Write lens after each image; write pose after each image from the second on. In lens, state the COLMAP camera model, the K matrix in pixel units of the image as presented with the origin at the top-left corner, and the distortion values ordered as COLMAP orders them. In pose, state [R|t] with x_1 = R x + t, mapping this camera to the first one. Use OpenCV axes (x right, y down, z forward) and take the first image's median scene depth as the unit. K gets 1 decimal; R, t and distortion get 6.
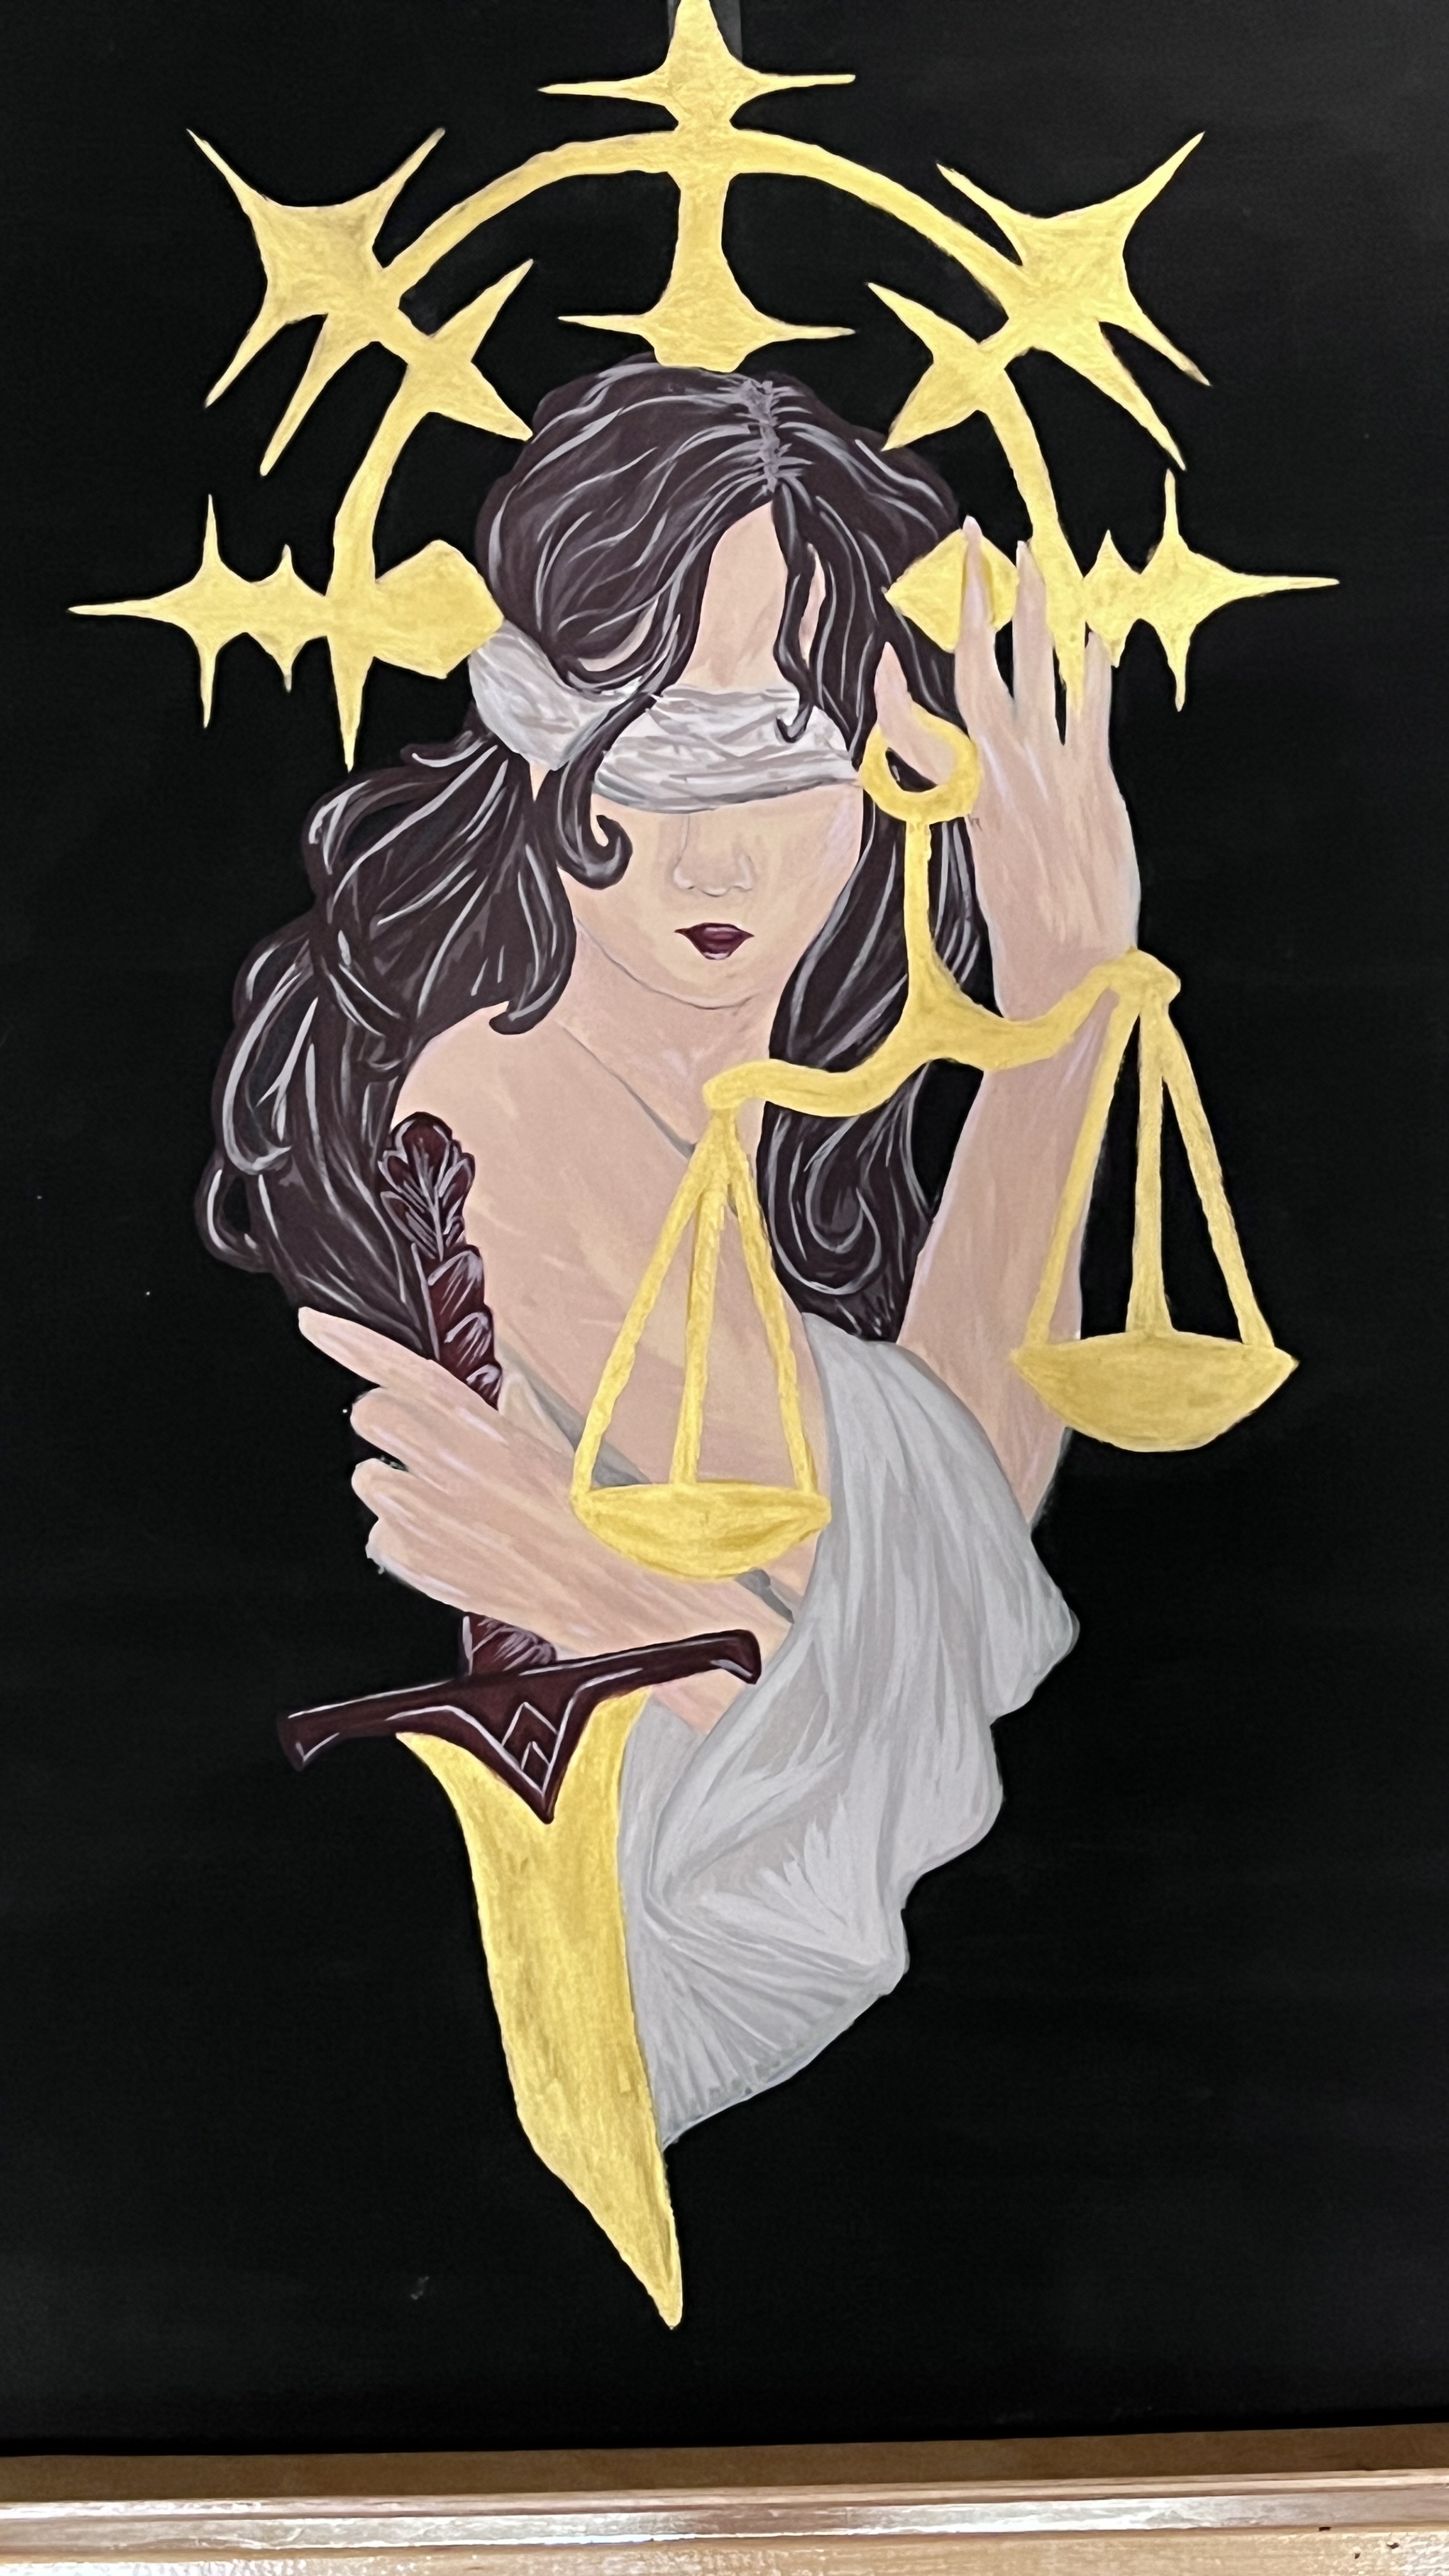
lens RADIAL K [[3604.9, 0, 830.1], [0, 3604.9, 1254.8], [0, 0, 1]] dist [0.104105, 0.000000]
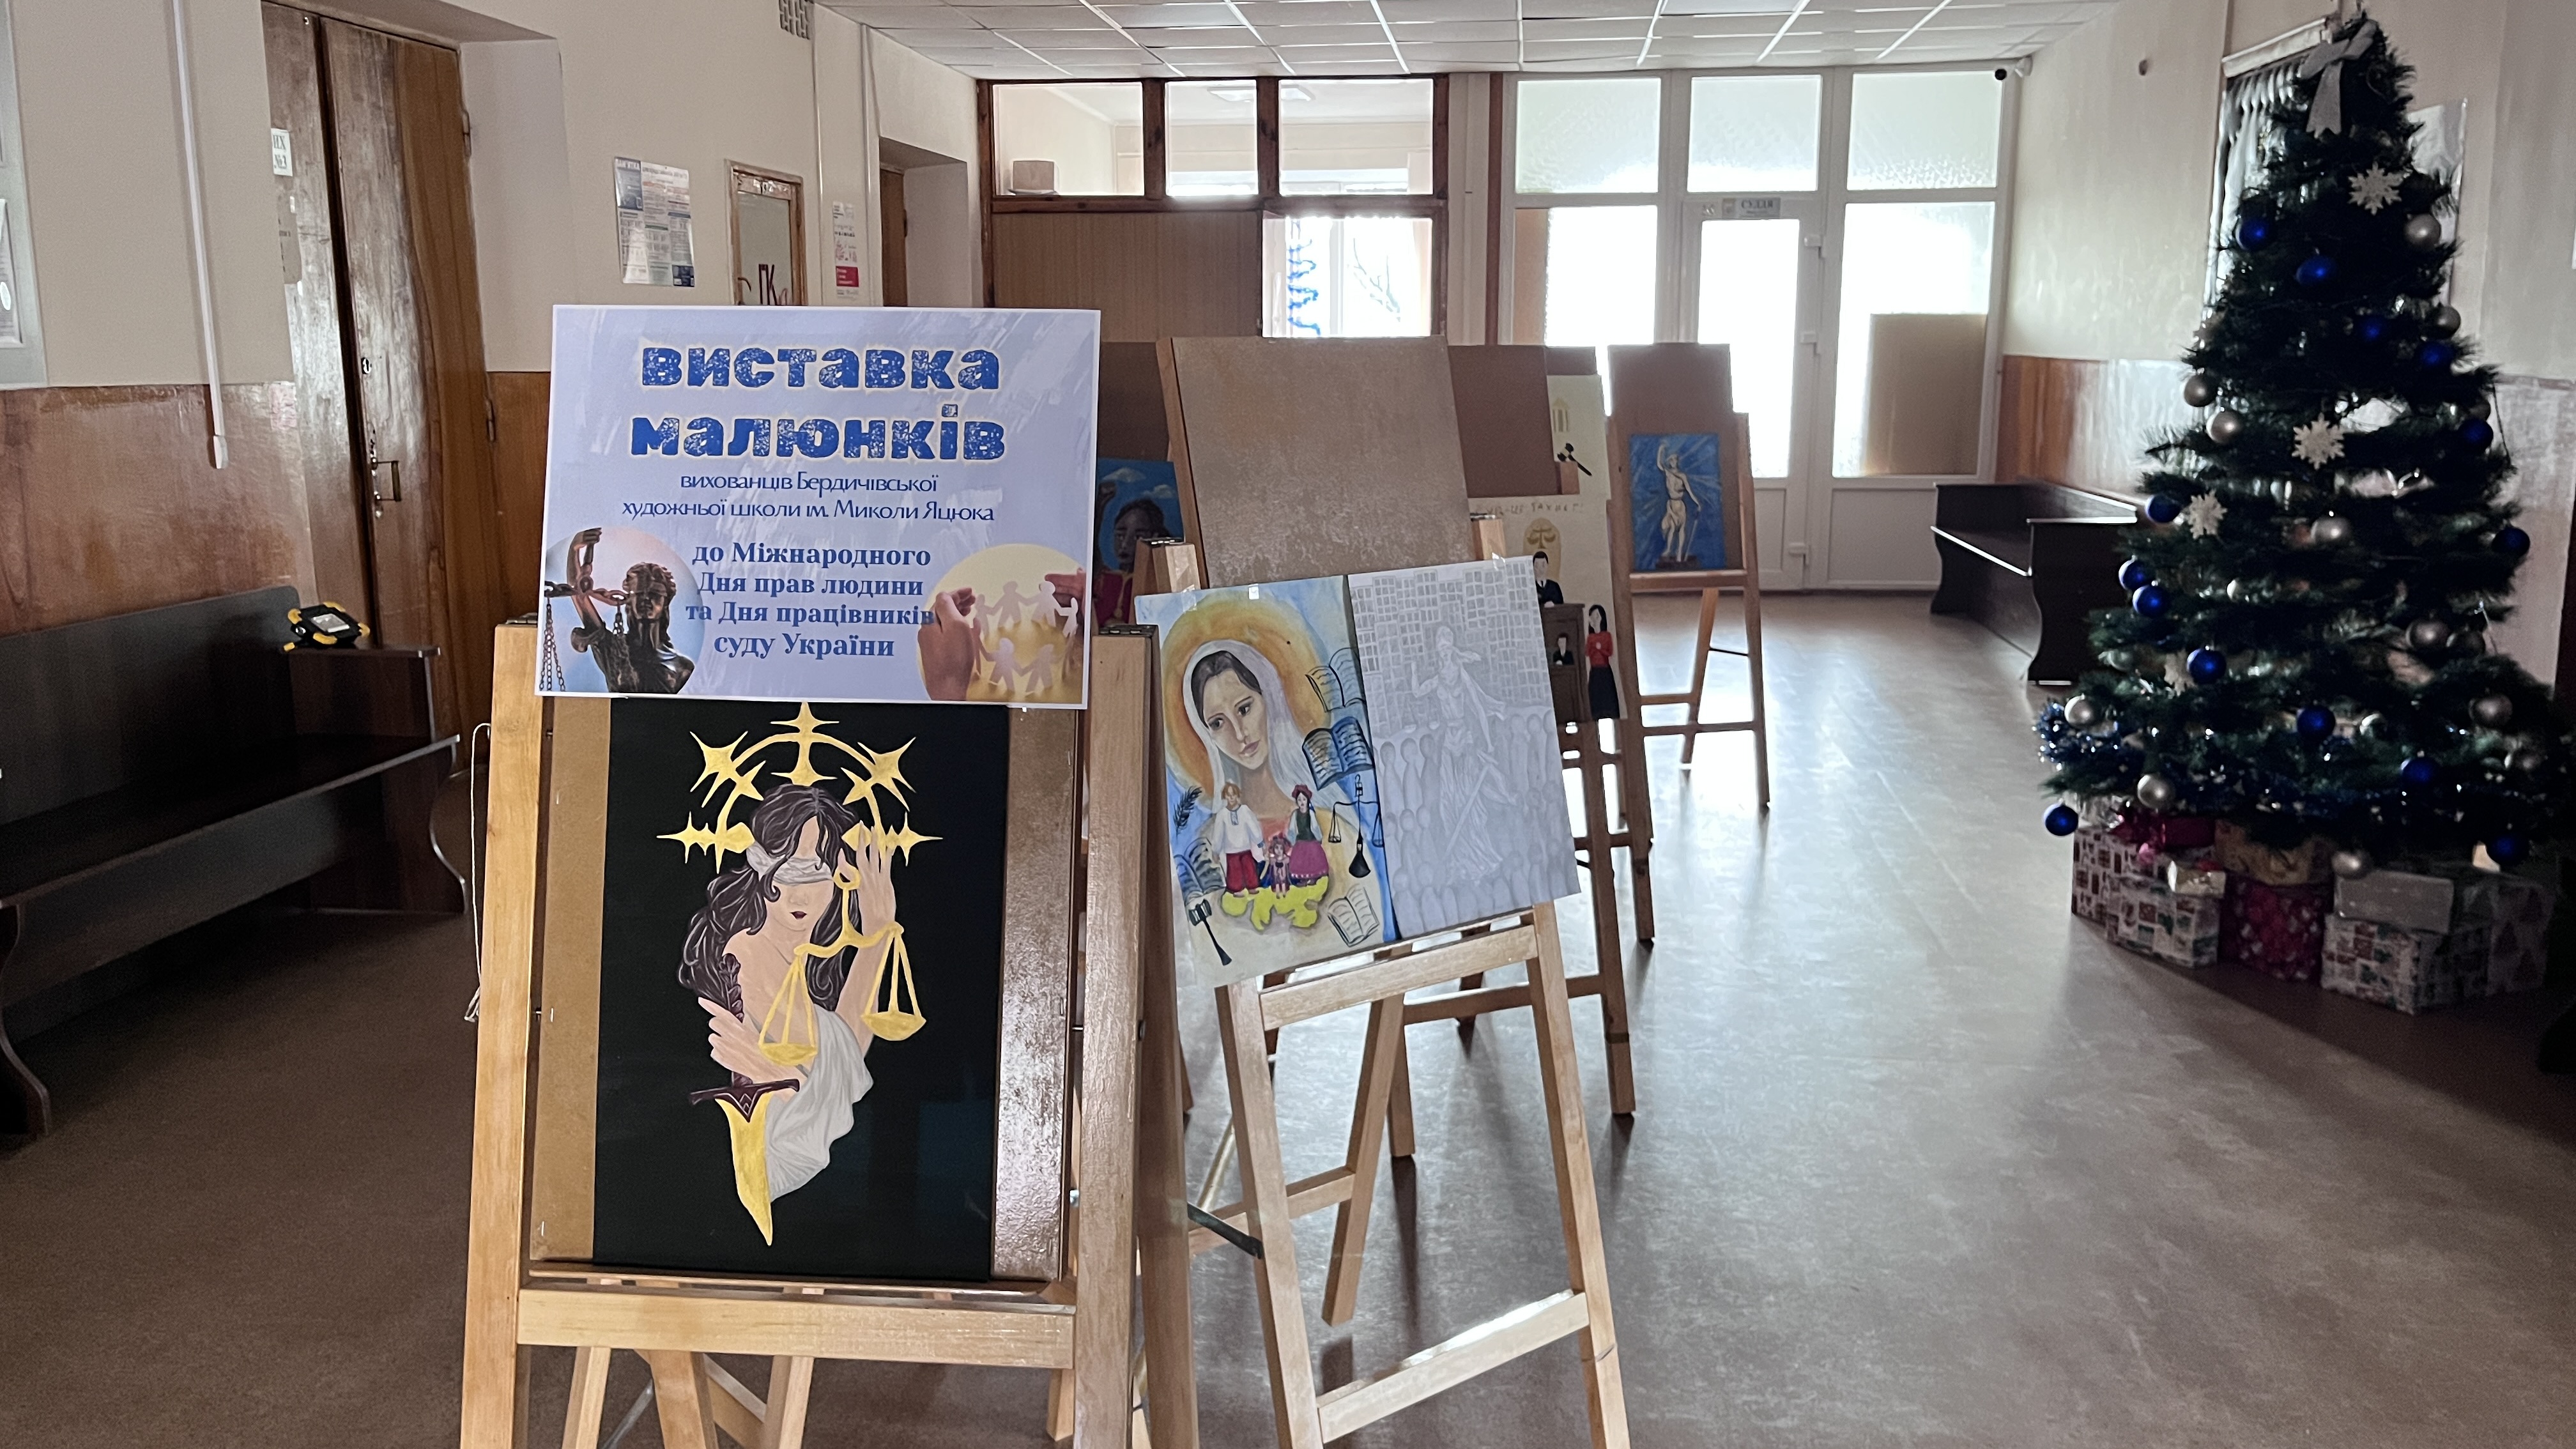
lens RADIAL K [[1949.6, 0, 1285.1], [0, 1949.6, 710.5], [0, 0, 1]] dist [0.060895, -0.065842]
pose [[0.992898, 0.029907, -0.115145, 0.808975], [-0.042190, 0.993496, -0.105763, -0.107767], [0.111233, 0.109870, 0.987702, -1.275329]]
